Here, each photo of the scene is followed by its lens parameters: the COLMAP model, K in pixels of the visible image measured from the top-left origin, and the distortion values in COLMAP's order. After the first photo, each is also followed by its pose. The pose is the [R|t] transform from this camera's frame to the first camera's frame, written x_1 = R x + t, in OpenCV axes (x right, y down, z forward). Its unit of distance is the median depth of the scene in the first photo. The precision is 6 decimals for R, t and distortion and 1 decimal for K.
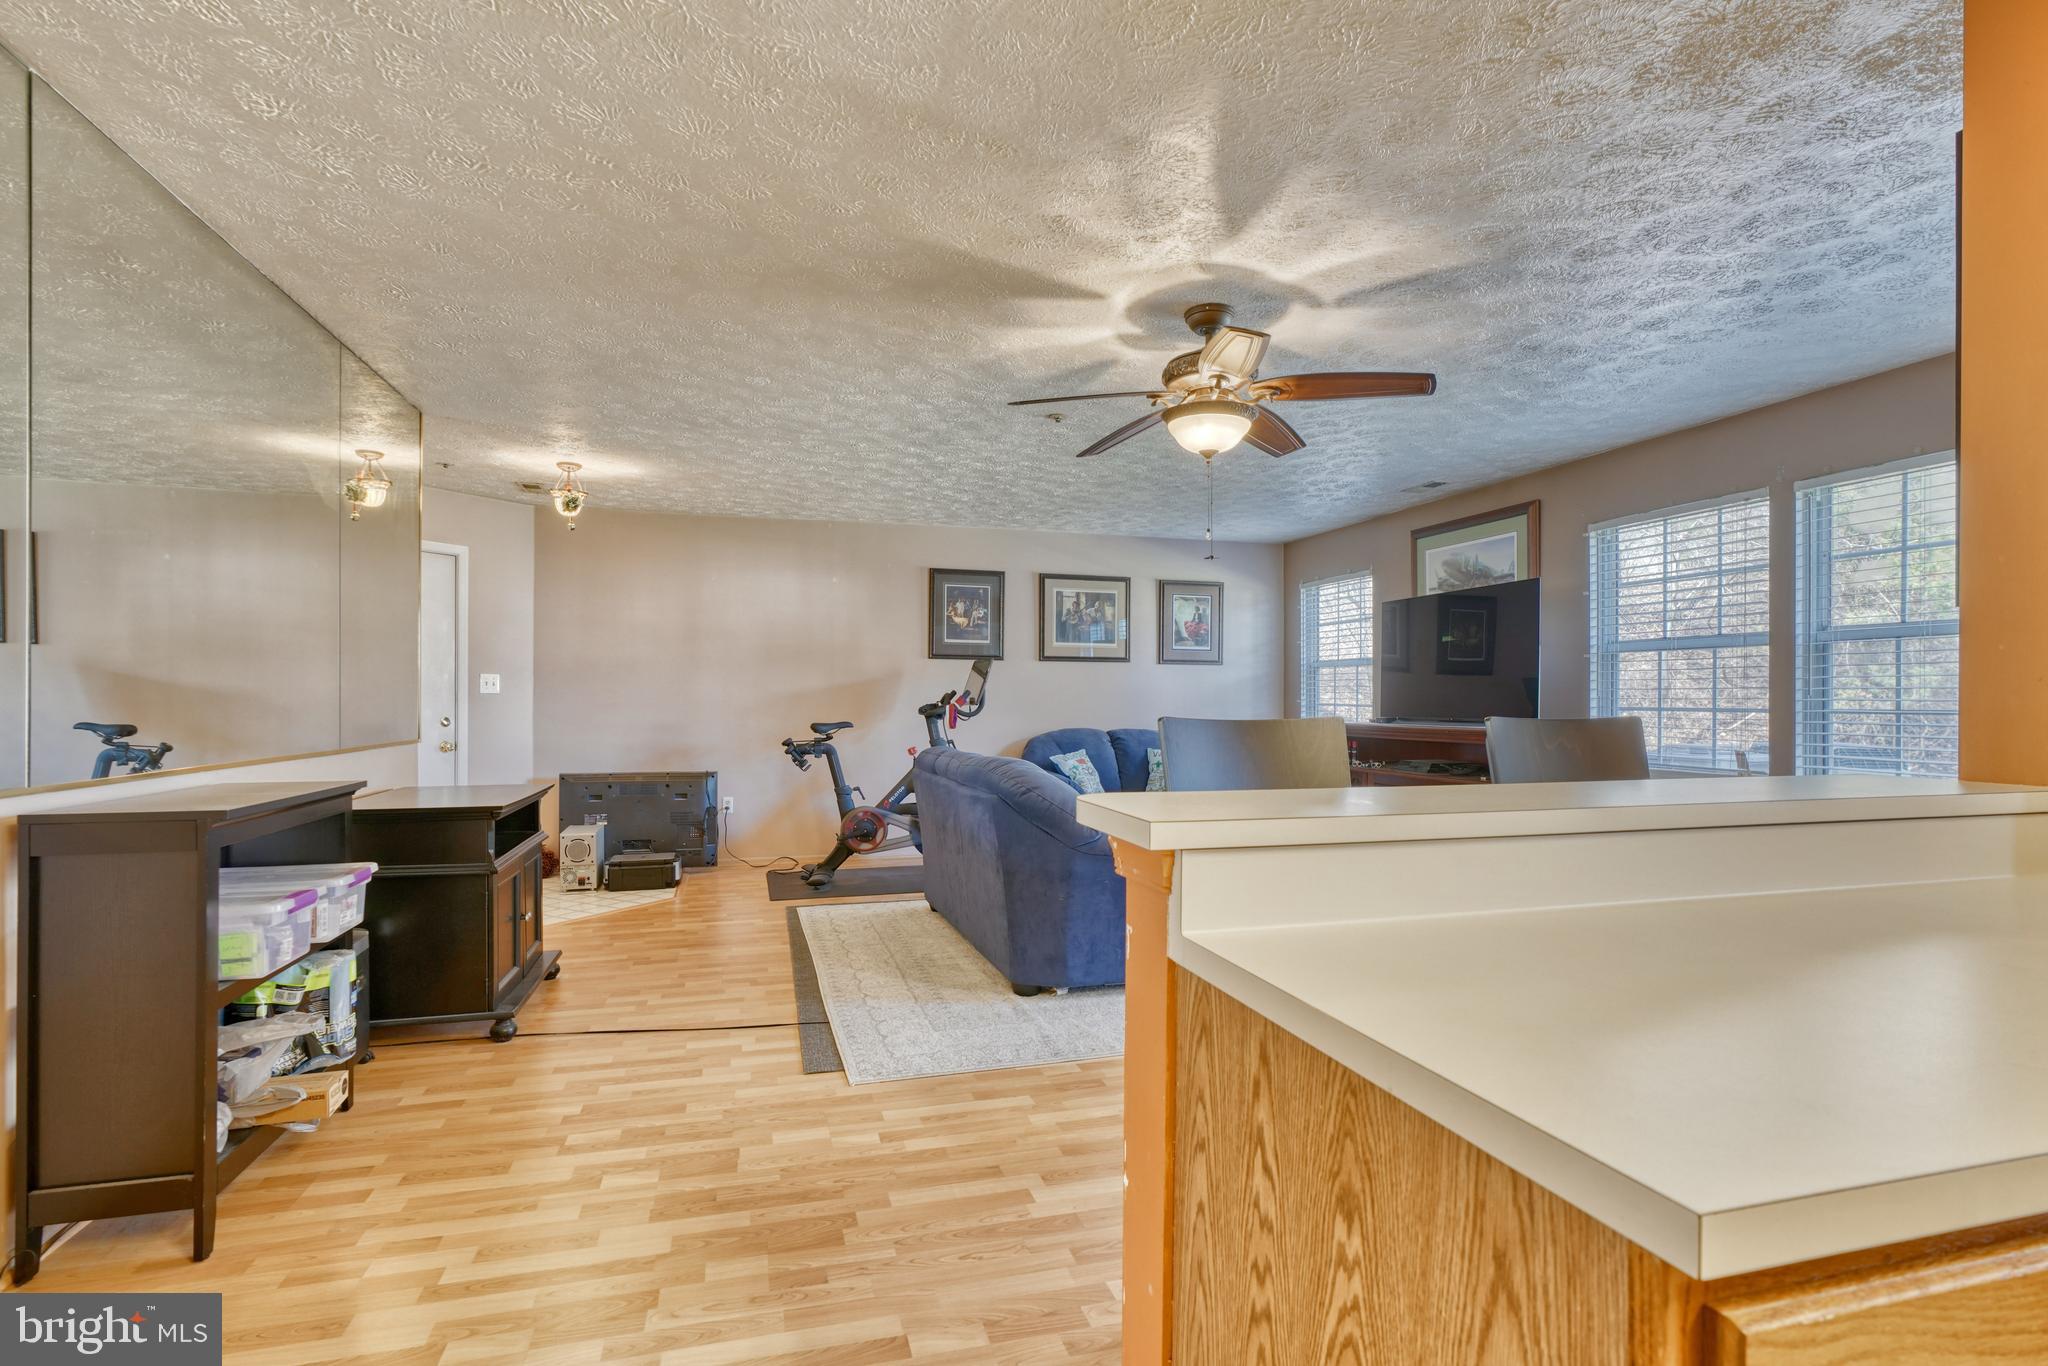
lens RADIAL K [[959.5, 0, 1002.9], [0, 959.5, 700.2], [0, 0, 1]] dist [0.001402, -0.000038]
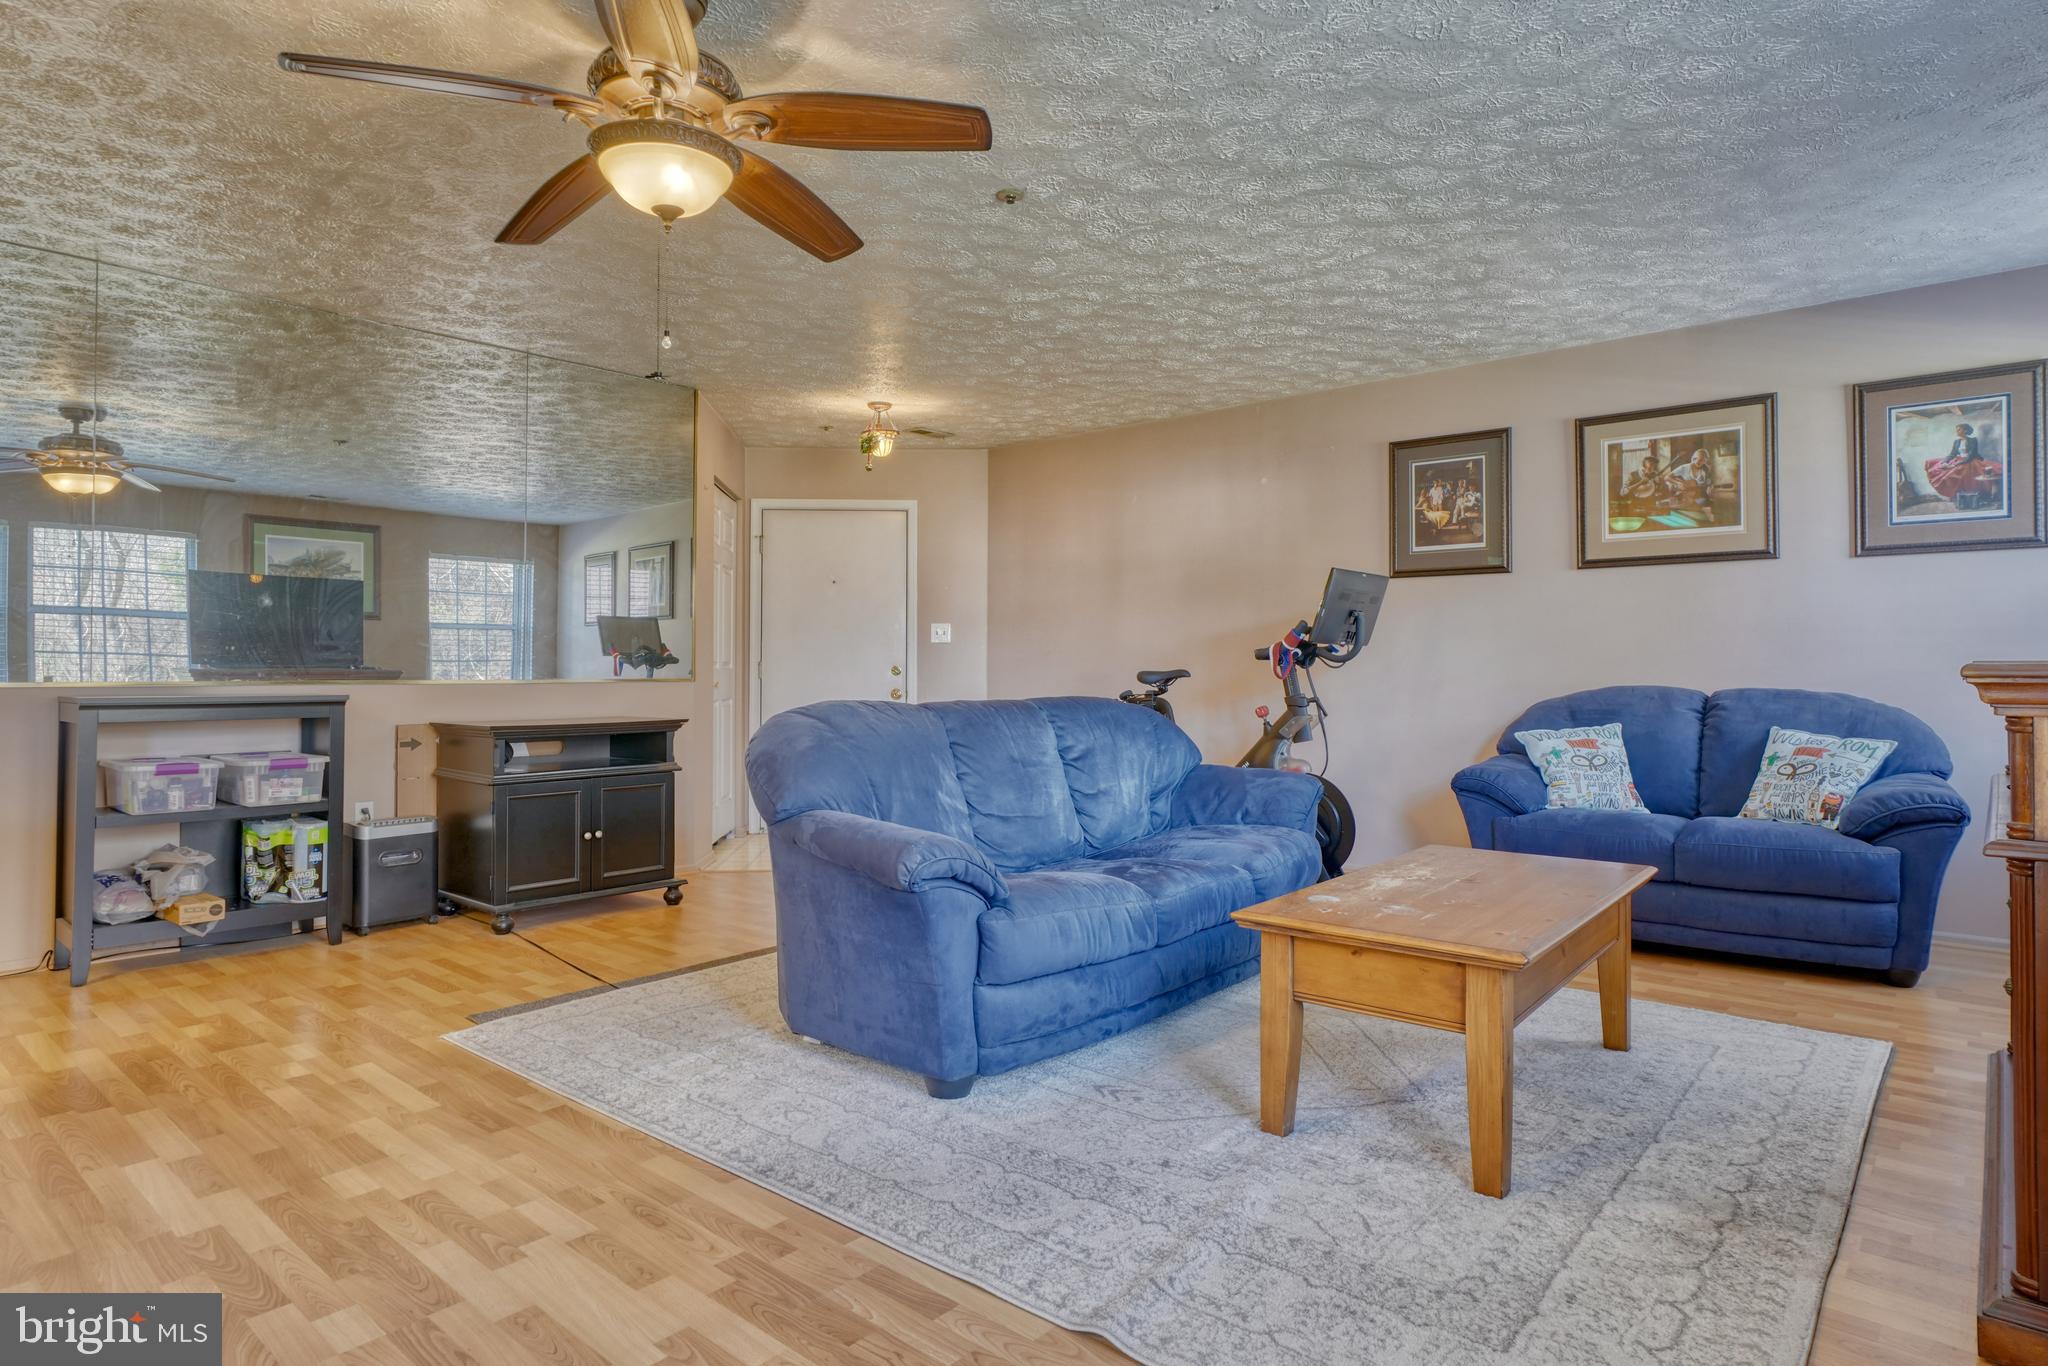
lens RADIAL K [[1127.2, 0, 1020.5], [0, 1127.2, 665.2], [0, 0, 1]] dist [-0.010611, 0.001929]
pose [[0.552103, -0.006903, -0.833747, 0.429121], [0.003027, 0.999976, -0.006274, 0.020827], [0.833771, 0.000940, 0.552110, 0.352842]]
